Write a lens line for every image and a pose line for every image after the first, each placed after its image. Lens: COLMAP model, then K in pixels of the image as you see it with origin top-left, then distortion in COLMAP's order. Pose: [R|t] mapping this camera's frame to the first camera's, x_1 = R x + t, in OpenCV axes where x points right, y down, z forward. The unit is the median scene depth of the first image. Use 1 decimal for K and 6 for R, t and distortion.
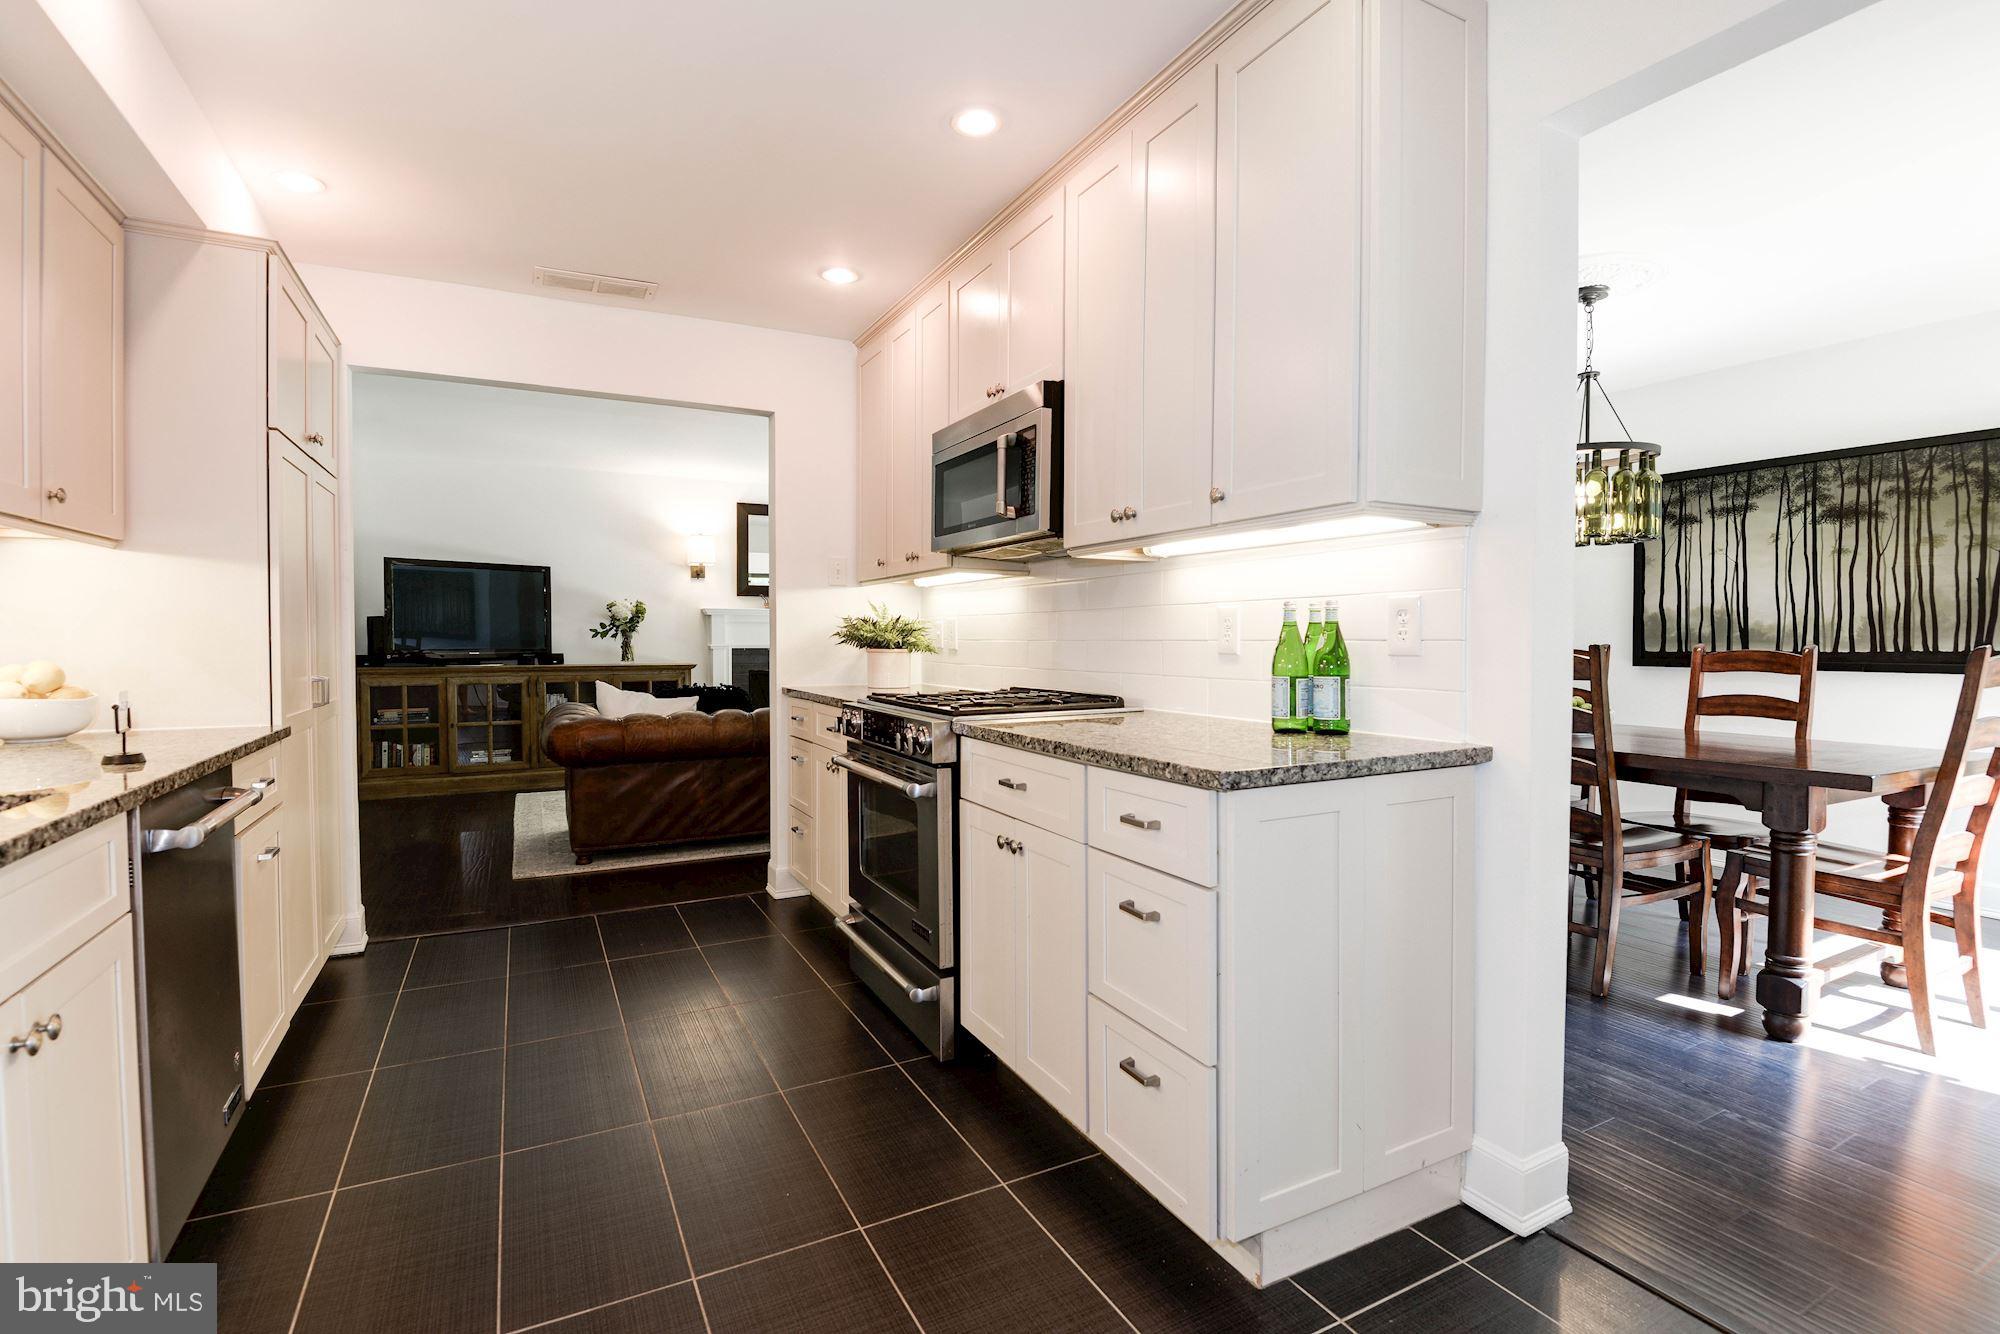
lens RADIAL K [[914.5, 0, 1025.1], [0, 914.5, 660.8], [0, 0, 1]] dist [-0.028191, -0.000478]
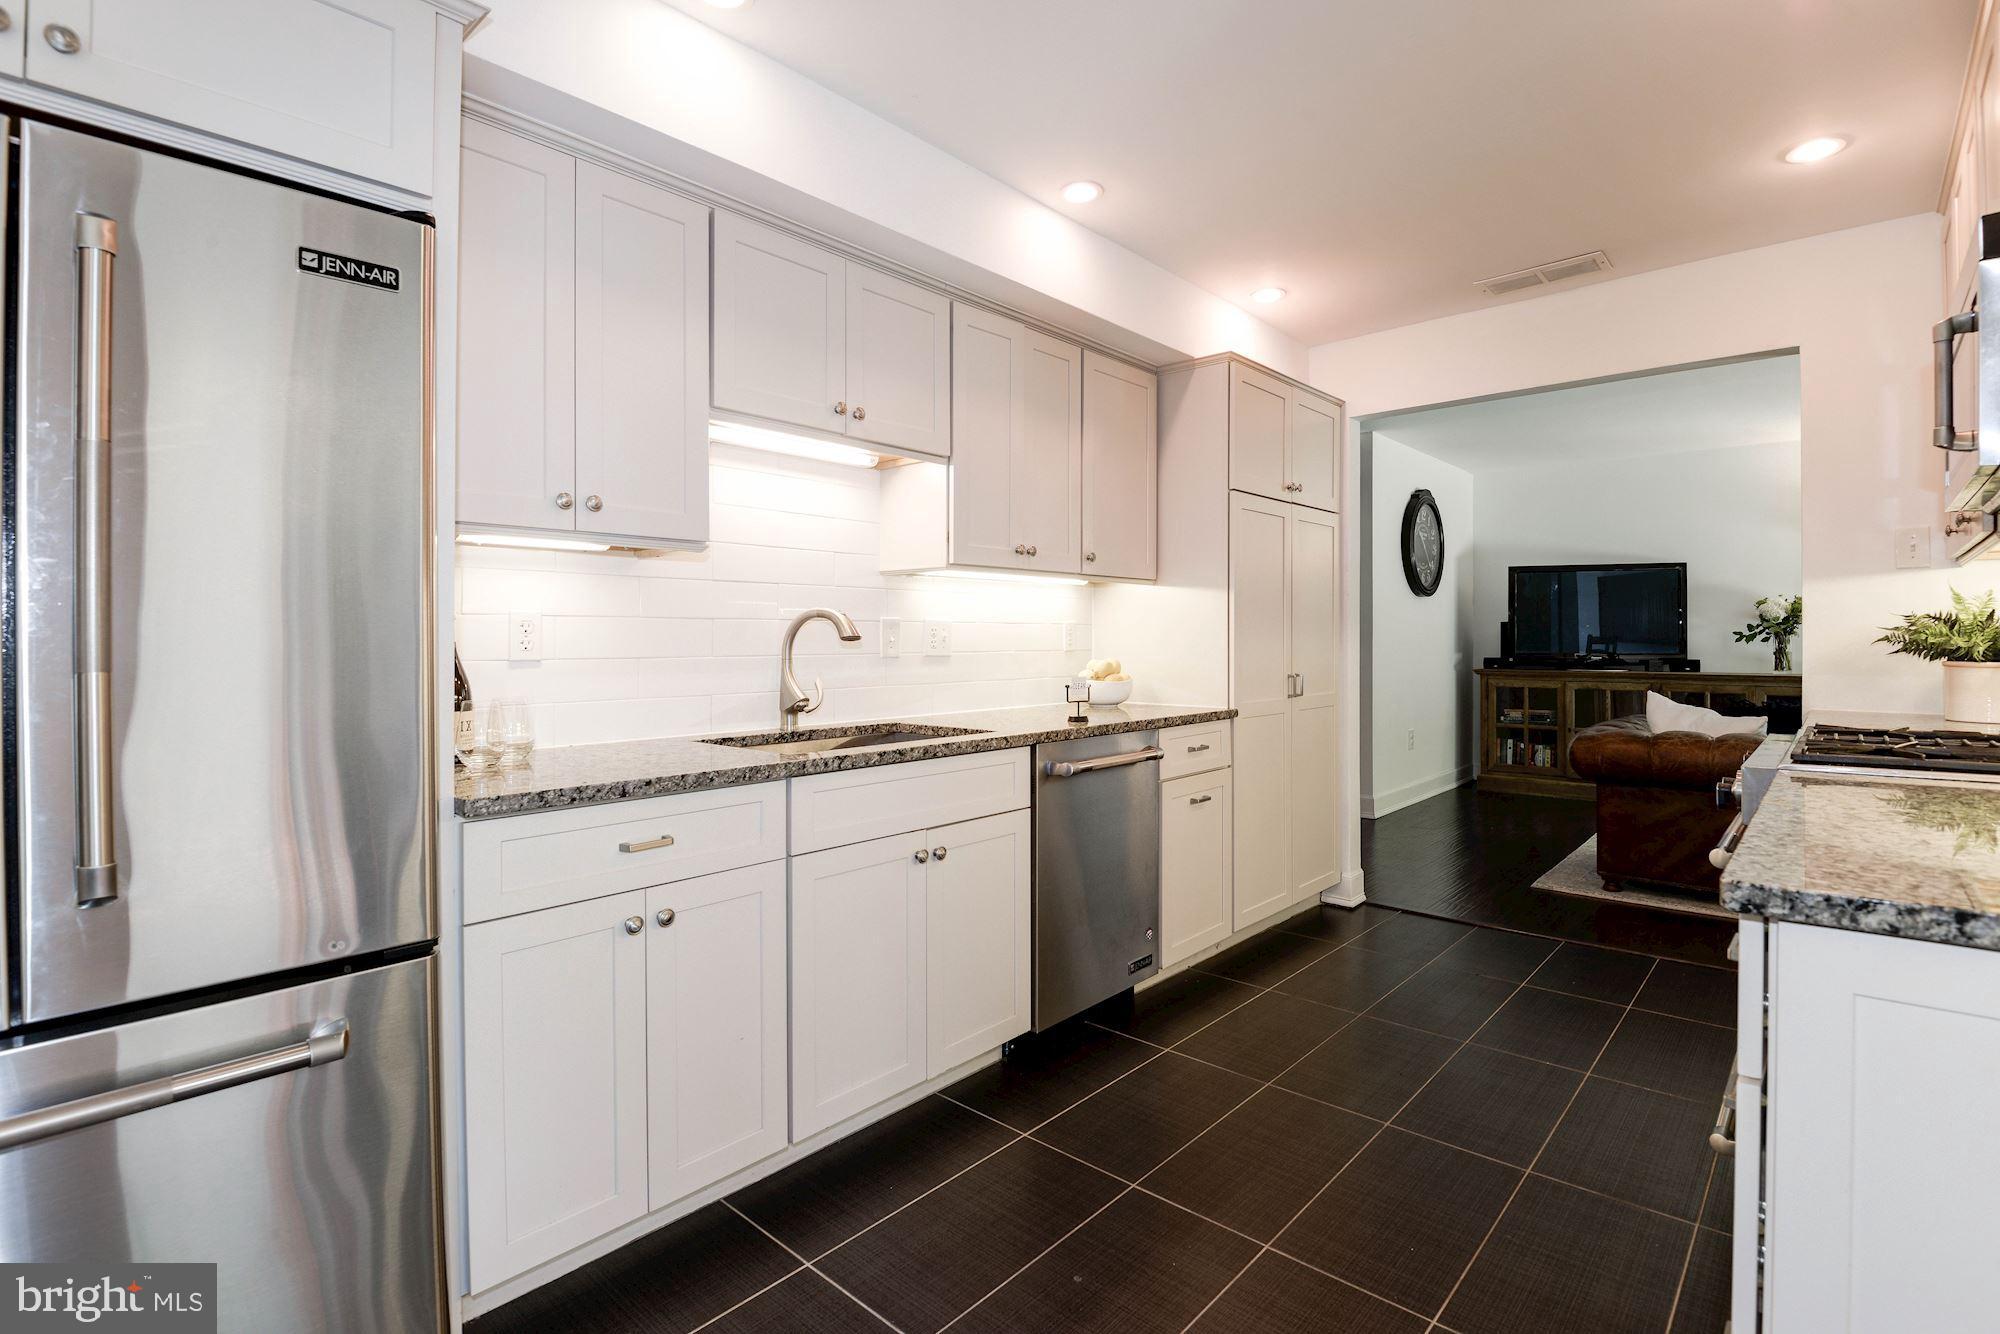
lens RADIAL K [[965.8, 0, 1056.2], [0, 965.8, 630.2], [0, 0, 1]] dist [0.012011, -0.022047]
pose [[0.338827, -0.009875, -0.940797, 0.221253], [-0.023346, 0.999549, -0.018900, -0.005786], [0.940559, 0.028368, 0.338444, 0.125745]]
